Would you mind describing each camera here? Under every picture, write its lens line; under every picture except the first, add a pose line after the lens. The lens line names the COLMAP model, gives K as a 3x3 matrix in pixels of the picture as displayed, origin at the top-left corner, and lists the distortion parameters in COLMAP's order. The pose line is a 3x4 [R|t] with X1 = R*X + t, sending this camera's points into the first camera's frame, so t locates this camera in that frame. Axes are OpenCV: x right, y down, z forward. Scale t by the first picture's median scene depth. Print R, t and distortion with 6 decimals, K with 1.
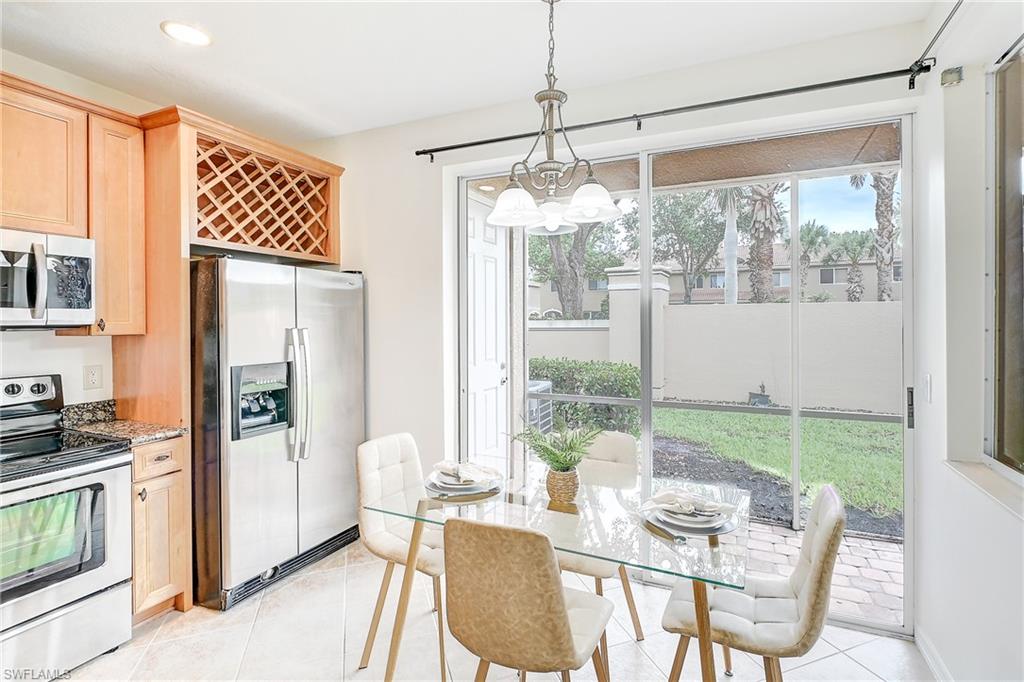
lens RADIAL K [[474.8, 0, 513.0], [0, 474.8, 326.1], [0, 0, 1]] dist [-0.000093, -0.000336]
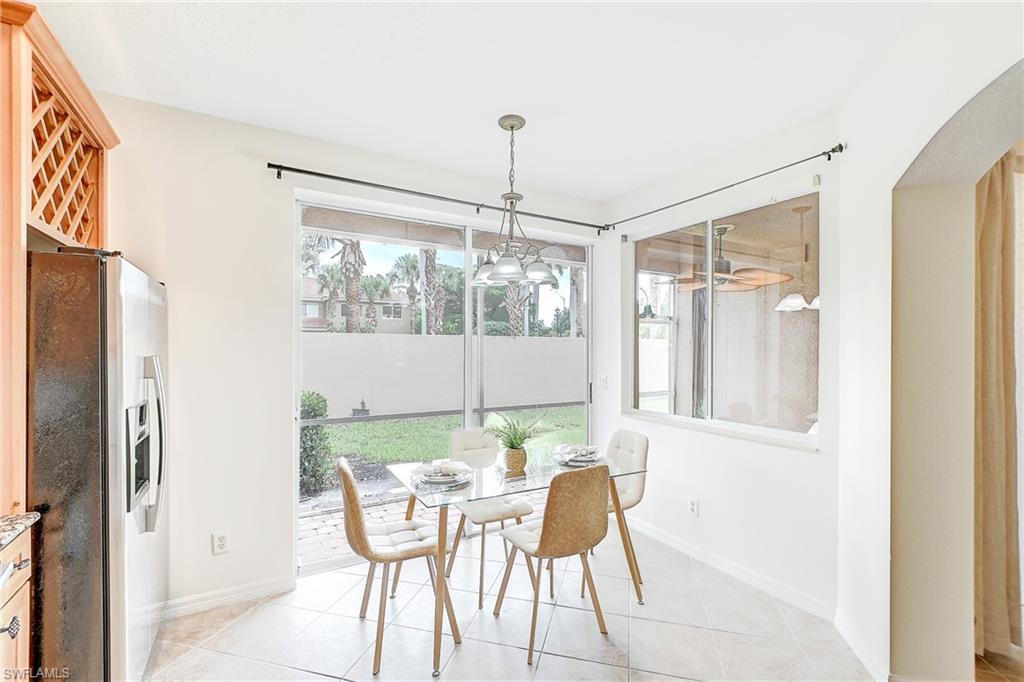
lens RADIAL K [[445.6, 0, 509.8], [0, 445.6, 349.3], [0, 0, 1]] dist [0.012154, -0.000450]
pose [[0.605555, 0.004831, 0.795789, -0.702181], [0.000389, 0.999980, -0.006366, -0.000006], [-0.795803, 0.004164, 0.605541, 0.113505]]
